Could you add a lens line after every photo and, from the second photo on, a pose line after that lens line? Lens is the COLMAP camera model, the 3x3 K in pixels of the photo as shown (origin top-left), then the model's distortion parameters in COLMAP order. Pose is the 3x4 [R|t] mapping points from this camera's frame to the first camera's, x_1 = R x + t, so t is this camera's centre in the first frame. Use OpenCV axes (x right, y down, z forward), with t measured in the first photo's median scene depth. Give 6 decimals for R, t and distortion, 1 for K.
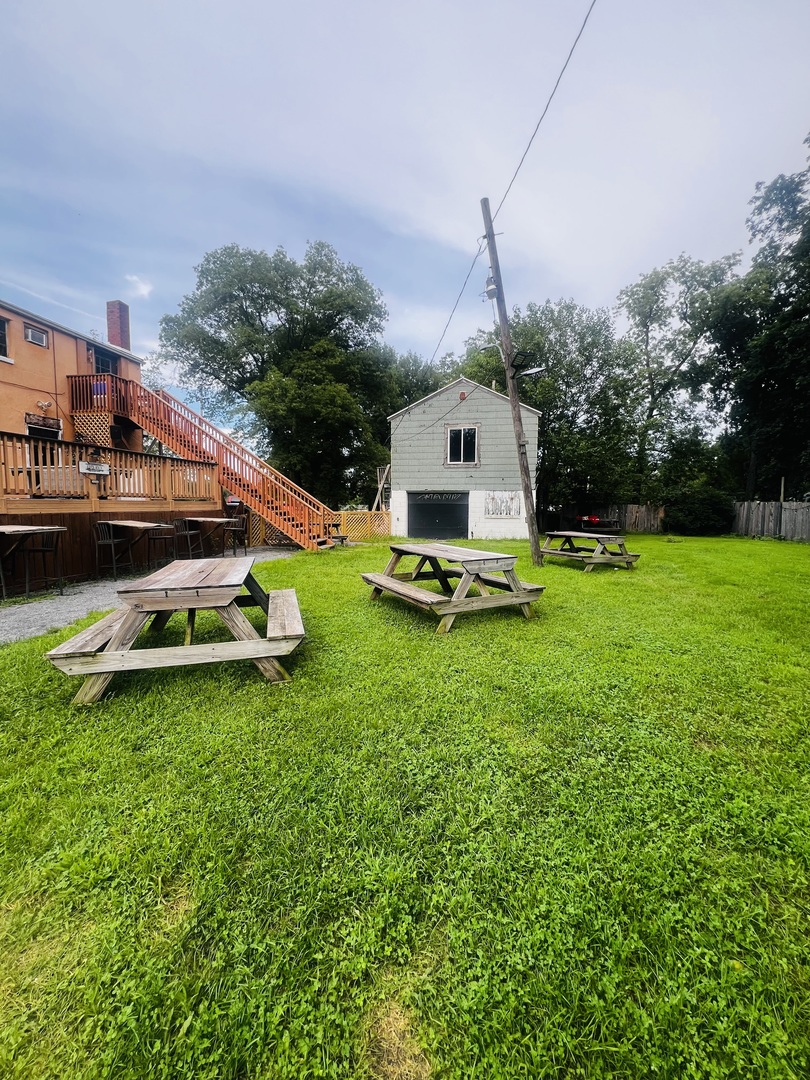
lens RADIAL K [[432.9, 0, 405.0], [0, 432.9, 540.0], [0, 0, 1]] dist [0.000376, 0.000097]
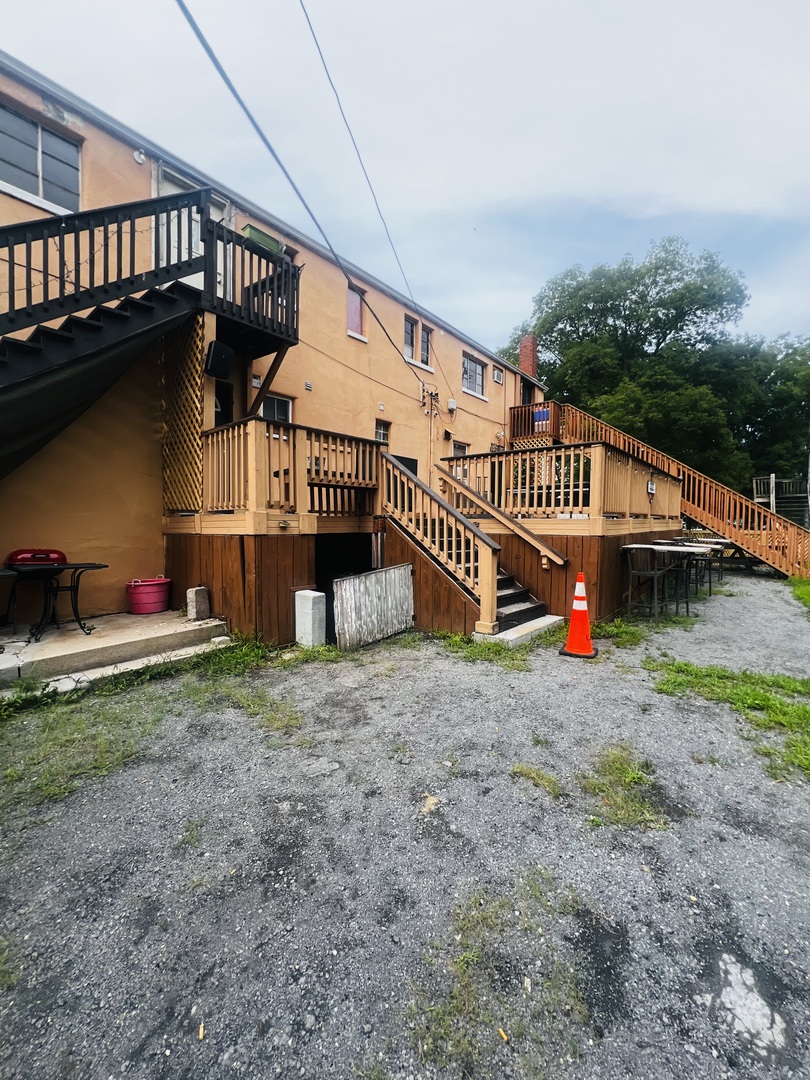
lens RADIAL K [[432.9, 0, 405.0], [0, 432.9, 540.0], [0, 0, 1]] dist [0.000376, 0.000097]
pose [[0.873998, 0.023062, -0.485382, -0.290297], [-0.042009, 0.998719, -0.028191, 0.003783], [0.484111, 0.045029, 0.873847, -0.060430]]
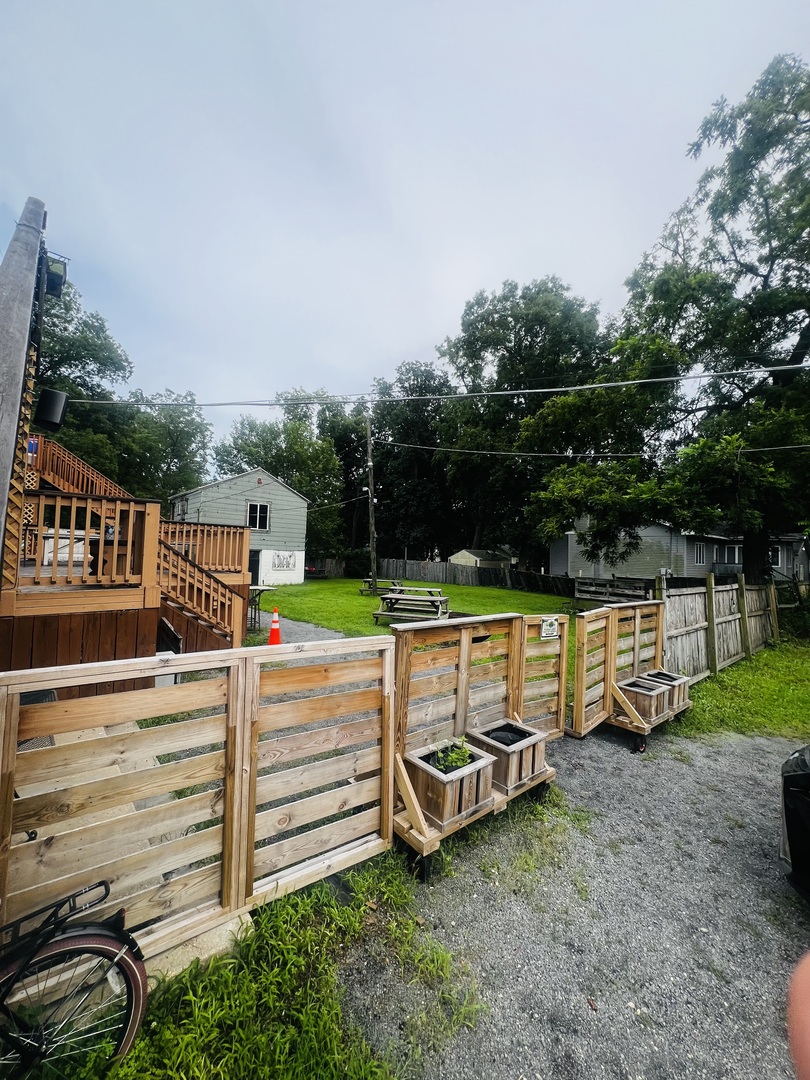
lens RADIAL K [[432.9, 0, 405.0], [0, 432.9, 540.0], [0, 0, 1]] dist [0.000376, 0.000097]
pose [[0.615071, 0.043402, 0.787277, -0.597098], [0.035092, 0.995988, -0.082324, -0.015948], [-0.787691, 0.078262, 0.611080, -0.168369]]
